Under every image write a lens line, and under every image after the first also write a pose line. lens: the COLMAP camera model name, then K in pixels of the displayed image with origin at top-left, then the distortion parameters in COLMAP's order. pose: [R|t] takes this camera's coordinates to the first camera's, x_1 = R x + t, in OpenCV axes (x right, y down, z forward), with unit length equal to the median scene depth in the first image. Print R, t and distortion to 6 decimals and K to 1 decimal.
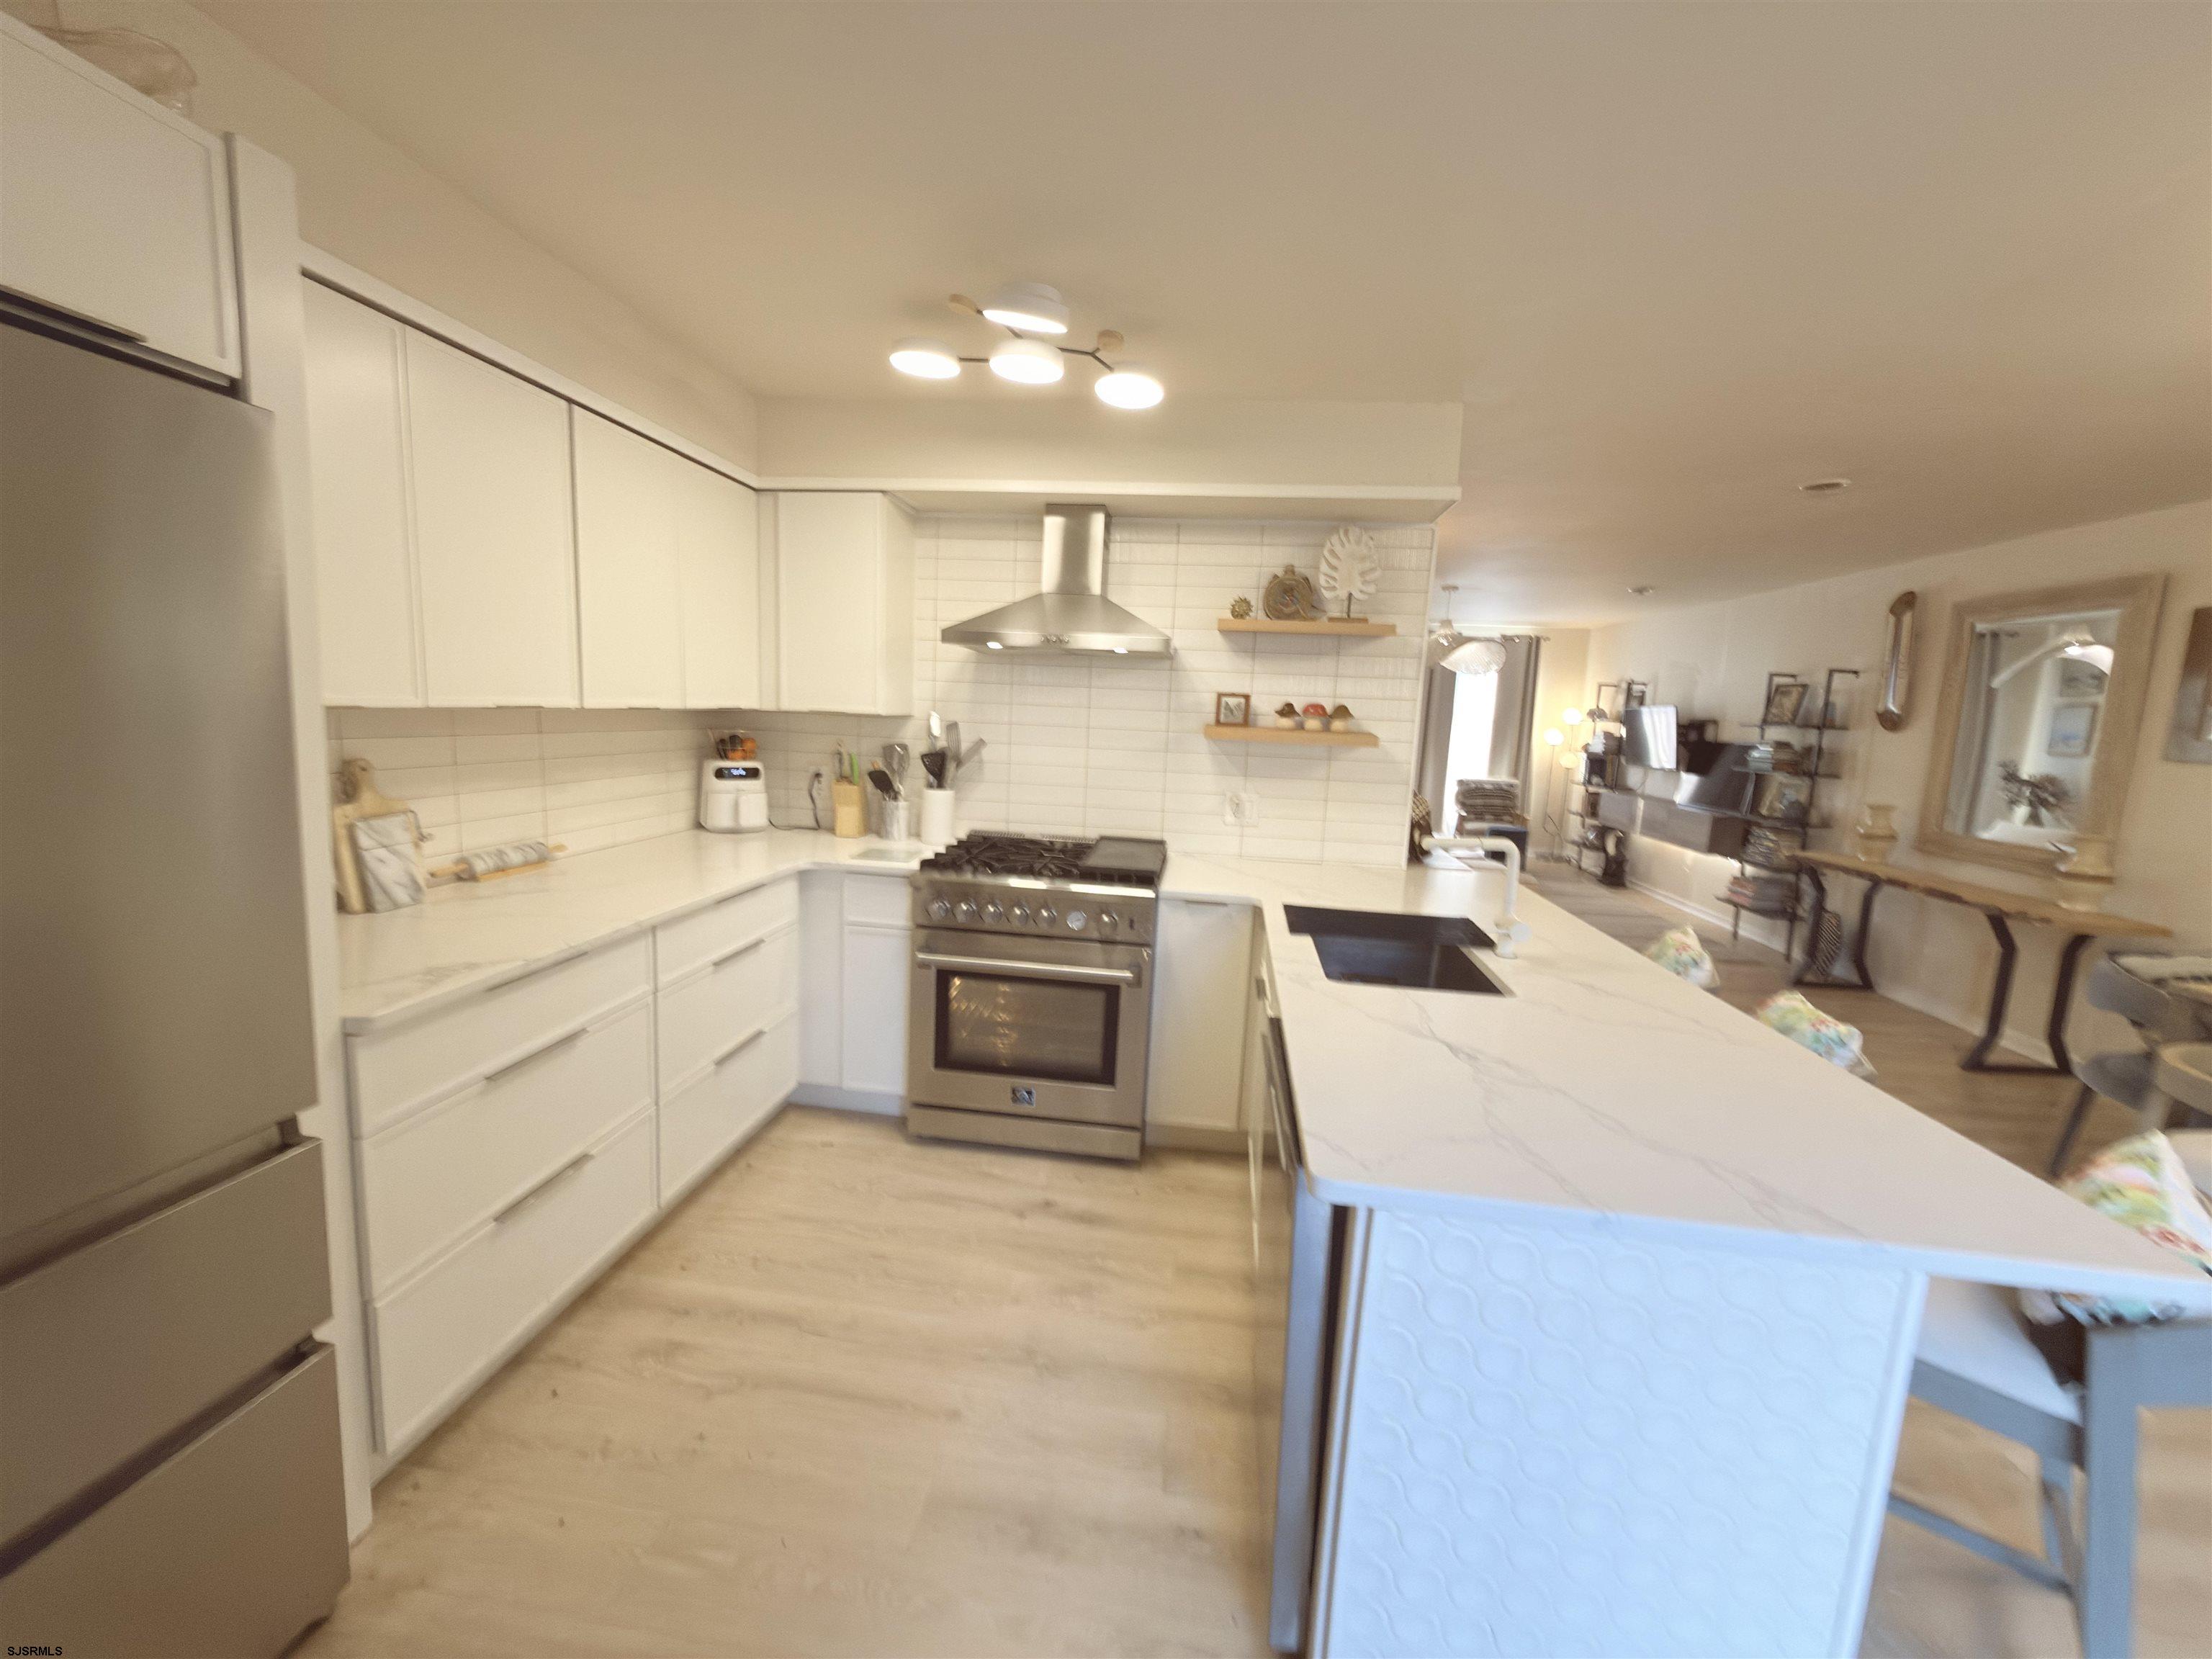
lens RADIAL K [[881.2, 0, 1104.5], [0, 881.2, 832.8], [0, 0, 1]] dist [-0.001868, 0.000670]
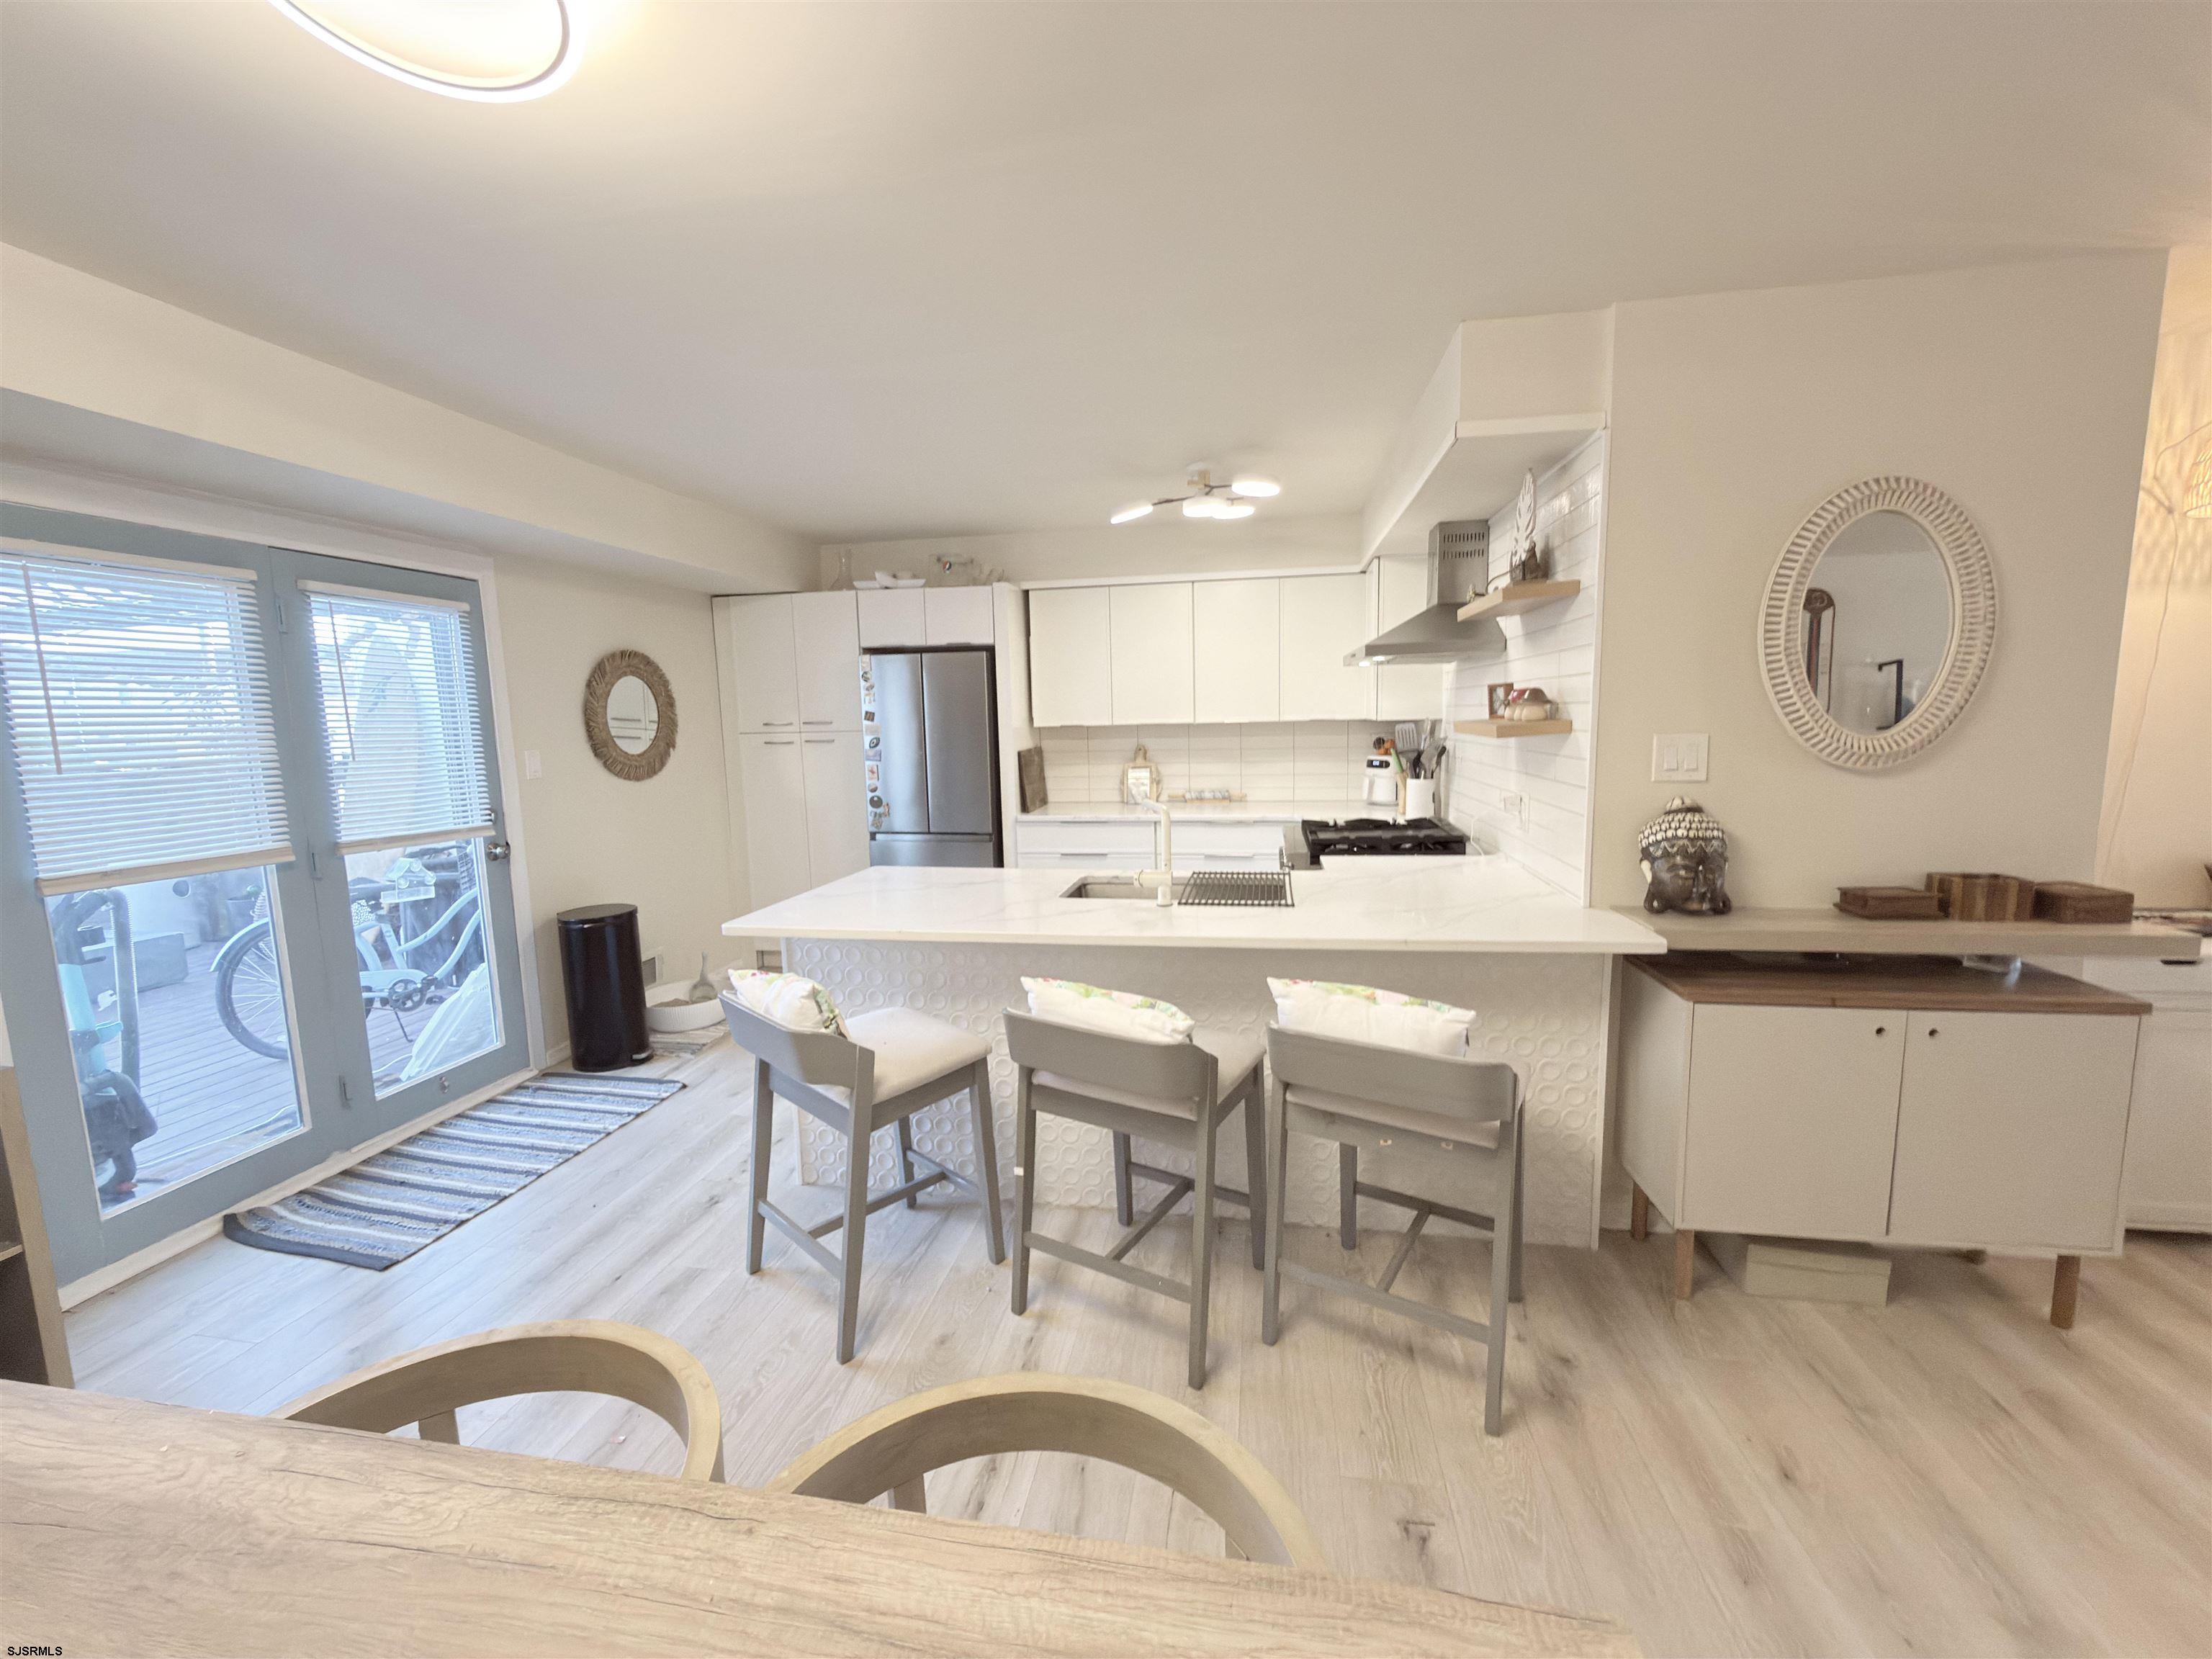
lens RADIAL K [[881.2, 0, 1105.4], [0, 881.2, 828.3], [0, 0, 1]] dist [-0.001868, 0.000670]
pose [[-0.049989, 0.084595, -0.995161, 1.077302], [-0.121817, 0.988451, 0.090144, -0.039888], [0.991293, 0.125733, -0.039107, 0.627698]]
